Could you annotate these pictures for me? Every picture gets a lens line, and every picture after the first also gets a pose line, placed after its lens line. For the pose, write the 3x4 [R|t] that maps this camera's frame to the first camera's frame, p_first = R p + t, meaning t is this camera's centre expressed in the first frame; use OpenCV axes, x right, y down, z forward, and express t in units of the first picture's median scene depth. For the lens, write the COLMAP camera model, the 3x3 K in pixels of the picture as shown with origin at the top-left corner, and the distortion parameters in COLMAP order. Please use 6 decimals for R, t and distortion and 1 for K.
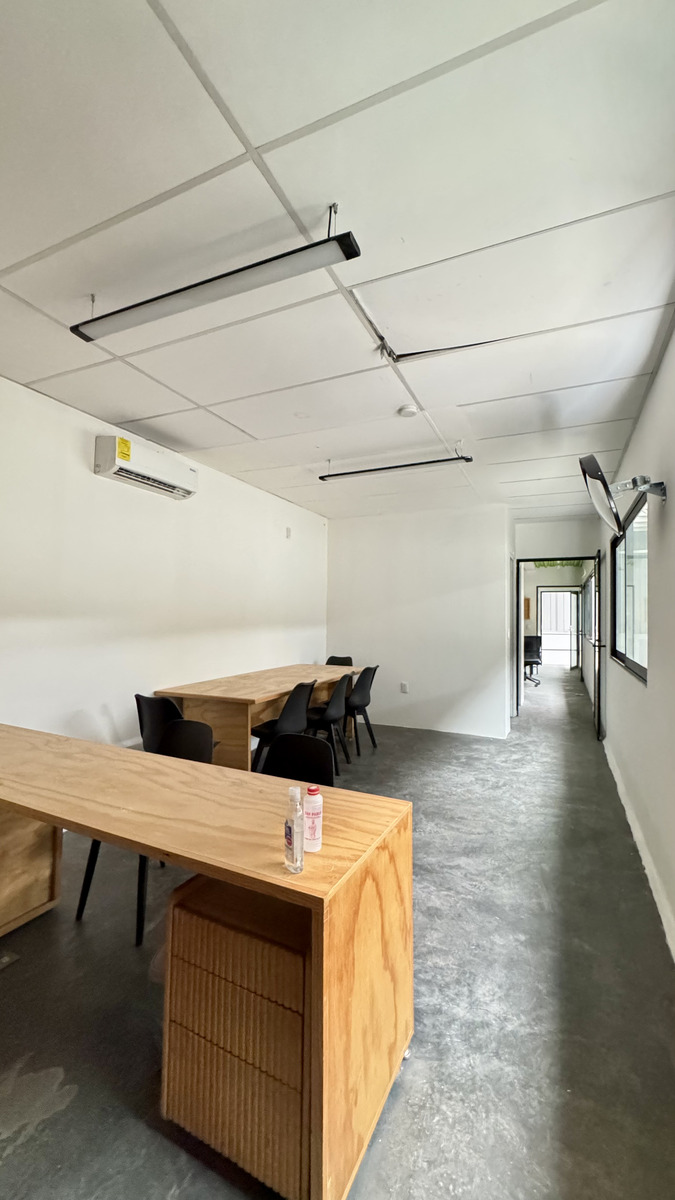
lens RADIAL K [[480.1, 0, 335.8], [0, 480.1, 600.5], [0, 0, 1]] dist [-0.001983, -0.000052]
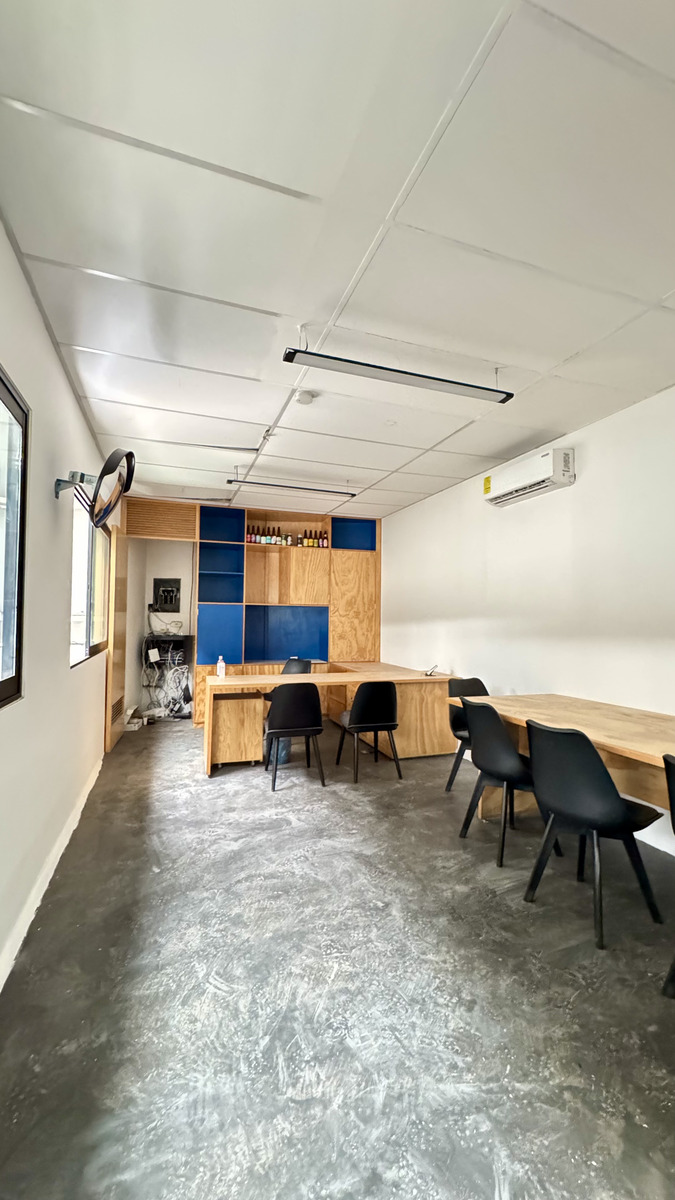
lens RADIAL K [[480.1, 0, 335.8], [0, 480.1, 600.5], [0, 0, 1]] dist [-0.001983, -0.000052]
pose [[-0.713917, -0.048179, -0.698571, 0.756588], [-0.000254, 0.997648, -0.068547, 0.081201], [0.700230, -0.048759, -0.712250, 1.693451]]
